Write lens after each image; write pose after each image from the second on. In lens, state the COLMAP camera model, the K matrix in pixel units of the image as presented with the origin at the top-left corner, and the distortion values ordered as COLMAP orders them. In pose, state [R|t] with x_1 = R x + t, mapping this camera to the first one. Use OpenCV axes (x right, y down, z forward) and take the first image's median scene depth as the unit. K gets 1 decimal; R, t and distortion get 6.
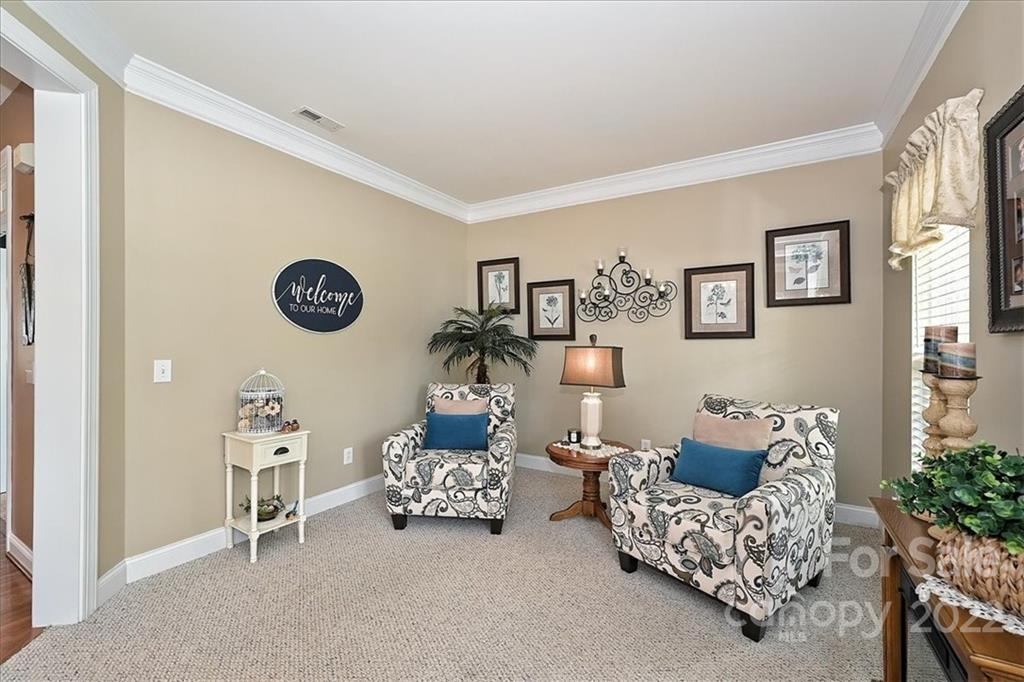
lens RADIAL K [[434.7, 0, 513.4], [0, 434.7, 340.3], [0, 0, 1]] dist [0.002210, 0.000156]
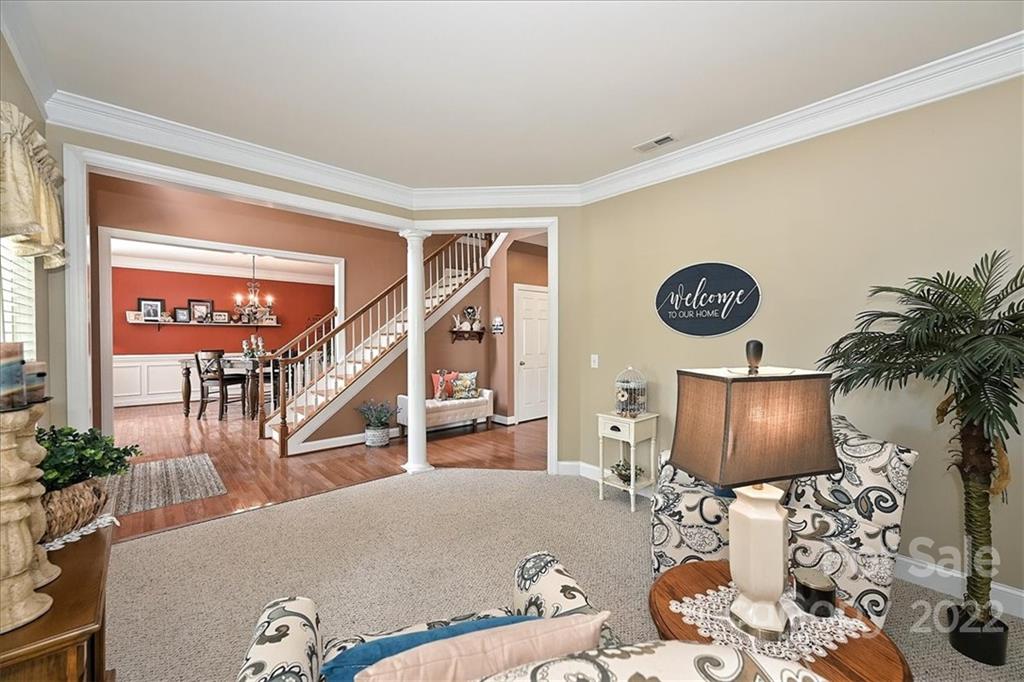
lens RADIAL K [[408.4, 0, 511.1], [0, 408.4, 338.9], [0, 0, 1]] dist [0.002845, 0.000141]
pose [[-0.283107, -0.000716, -0.959088, 0.604140], [-0.000399, 1.000000, -0.000629, -0.011126], [0.959088, 0.000204, -0.283107, 0.867734]]
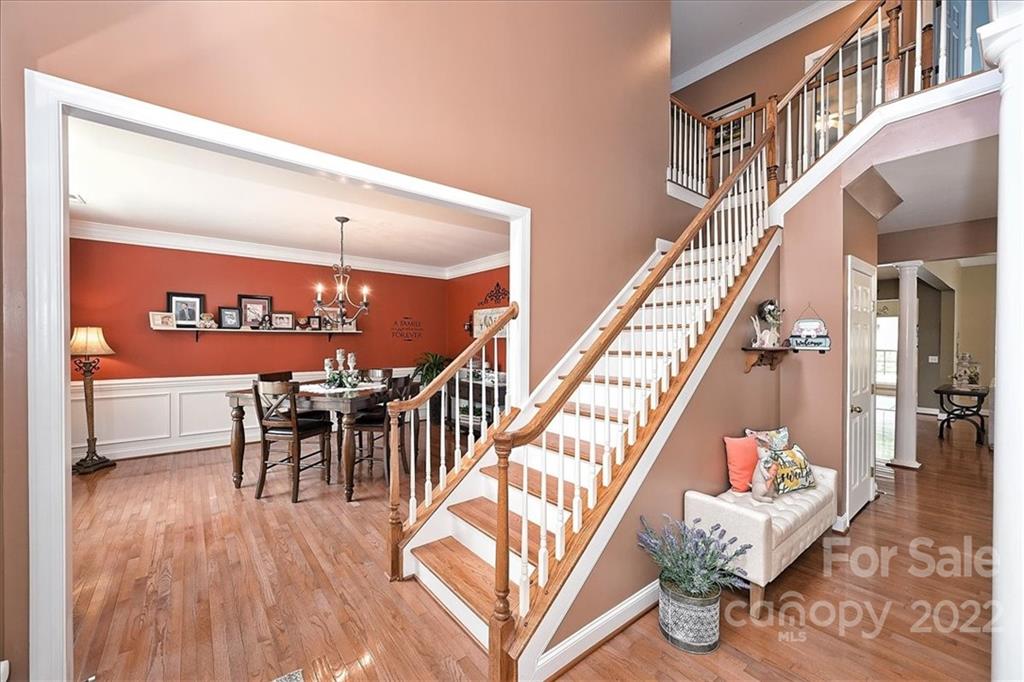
lens RADIAL K [[408.4, 0, 515.7], [0, 408.4, 342.7], [0, 0, 1]] dist [0.002845, 0.000141]
pose [[-0.340263, -0.002214, -0.940328, 0.360091], [-0.003807, 0.999992, -0.000977, -0.028590], [0.940323, 0.003248, -0.340268, 0.506518]]
